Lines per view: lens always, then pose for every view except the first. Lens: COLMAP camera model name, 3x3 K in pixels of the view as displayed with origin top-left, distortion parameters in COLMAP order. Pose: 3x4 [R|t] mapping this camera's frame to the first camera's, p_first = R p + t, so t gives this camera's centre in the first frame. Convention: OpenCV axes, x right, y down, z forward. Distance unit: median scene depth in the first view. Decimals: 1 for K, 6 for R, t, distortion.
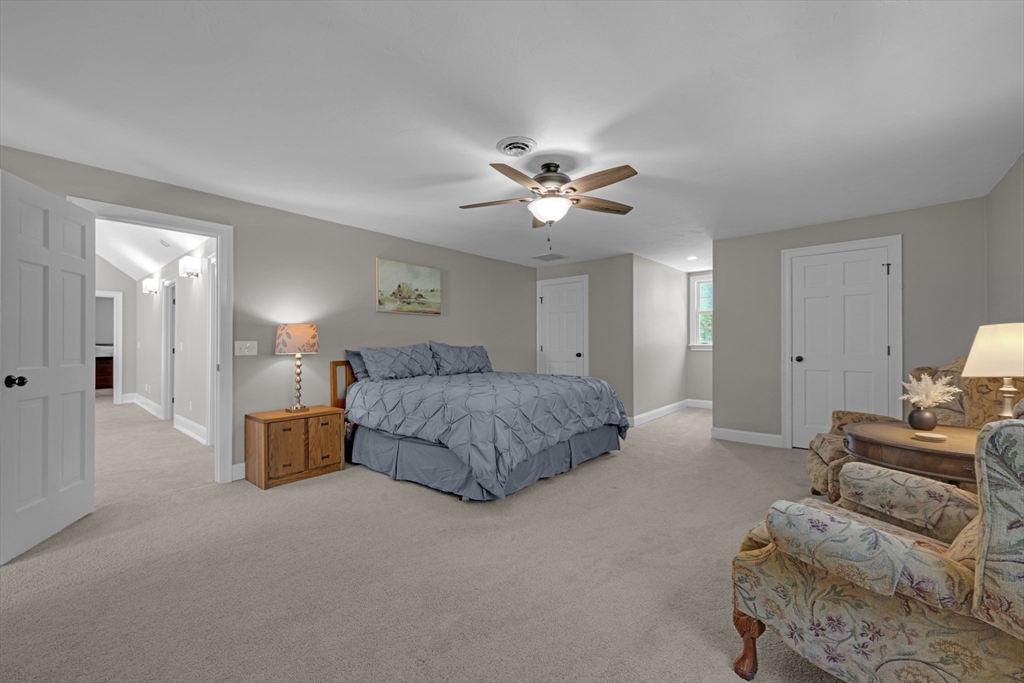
lens RADIAL K [[409.1, 0, 510.5], [0, 409.1, 343.4], [0, 0, 1]] dist [-0.000417, 0.000507]
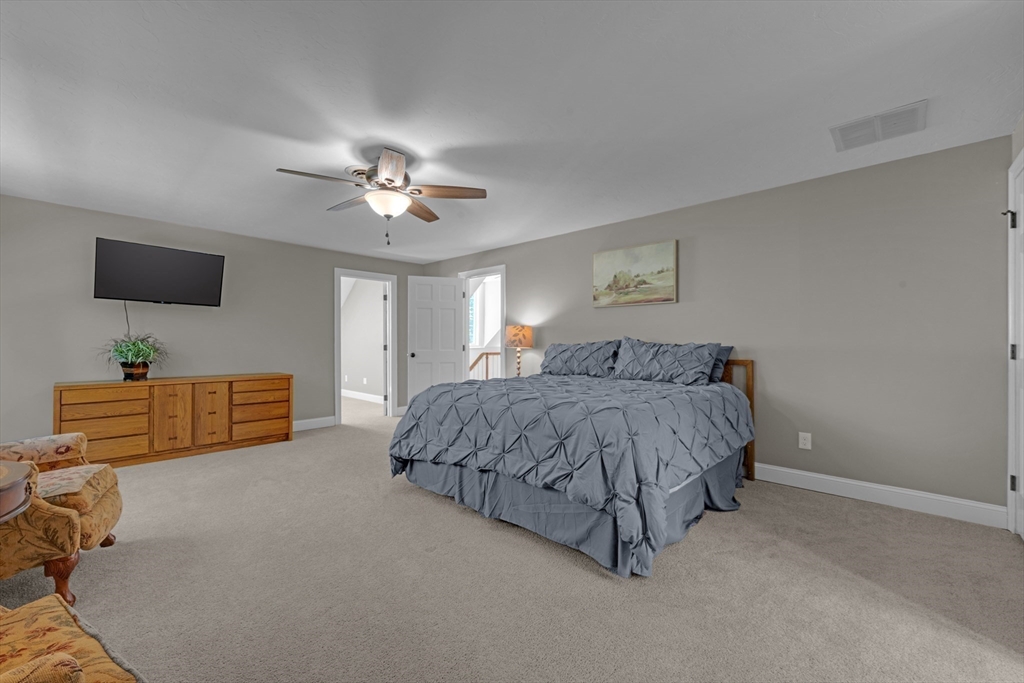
lens RADIAL K [[409.1, 0, 510.5], [0, 409.1, 340.6], [0, 0, 1]] dist [-0.000417, 0.000507]
pose [[-0.026651, -0.000898, -0.999644, 0.640600], [0.003756, 0.999992, -0.000999, 0.001934], [0.999638, -0.003782, -0.026647, 0.789168]]
